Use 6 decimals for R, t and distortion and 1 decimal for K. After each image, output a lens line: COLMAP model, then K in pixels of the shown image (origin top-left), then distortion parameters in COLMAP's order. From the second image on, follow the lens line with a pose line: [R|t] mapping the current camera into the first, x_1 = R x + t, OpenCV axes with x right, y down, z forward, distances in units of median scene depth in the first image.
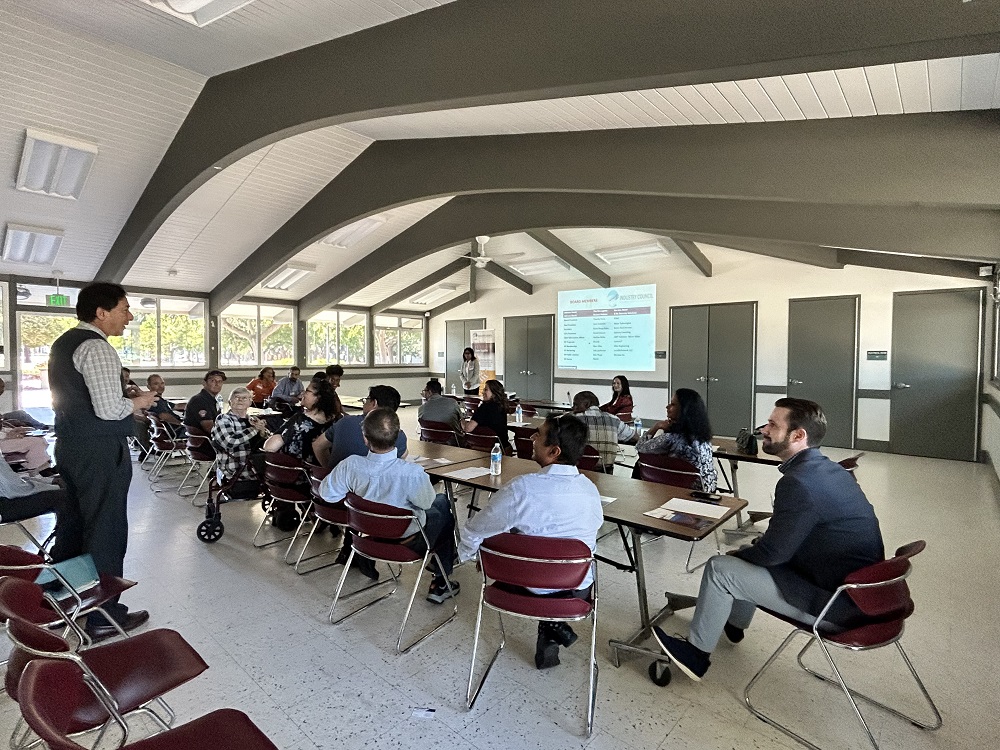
lens RADIAL K [[511.6, 0, 471.7], [0, 511.6, 378.8], [0, 0, 1]] dist [0.008875, -0.002134]
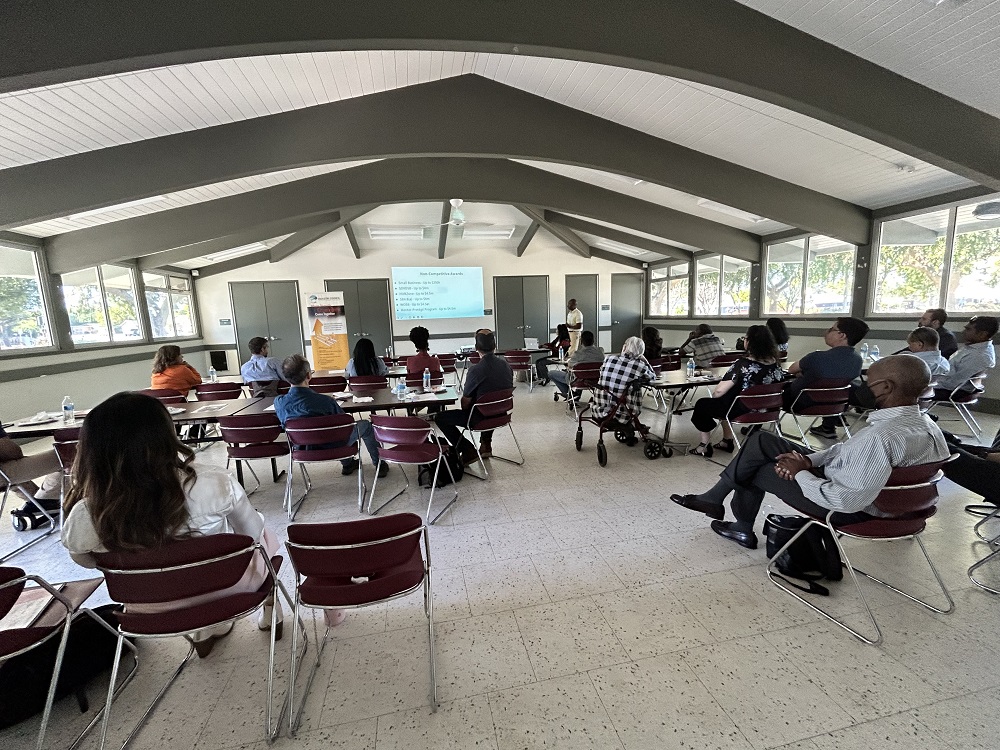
lens RADIAL K [[412.7, 0, 492.4], [0, 412.7, 376.5], [0, 0, 1]] dist [0.001571, 0.000148]
pose [[0.570209, -0.154087, 0.806919, -0.533489], [0.079817, 0.987996, 0.132262, -0.021726], [-0.817613, -0.011012, 0.575663, 0.357280]]
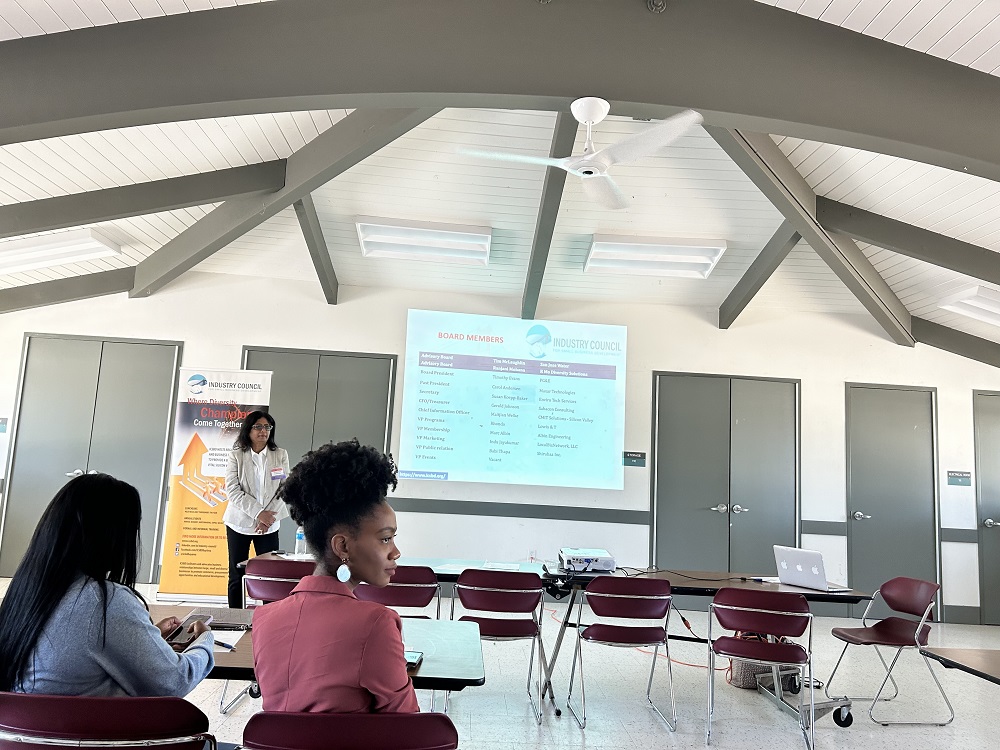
lens RADIAL K [[740.2, 0, 499.2], [0, 740.2, 370.1], [0, 0, 1]] dist [0.061160, -0.059166]
pose [[0.684488, 0.124262, 0.718355, -0.283079], [-0.017112, 0.987834, -0.154570, -0.017016], [-0.728823, 0.093509, 0.678287, 0.574414]]
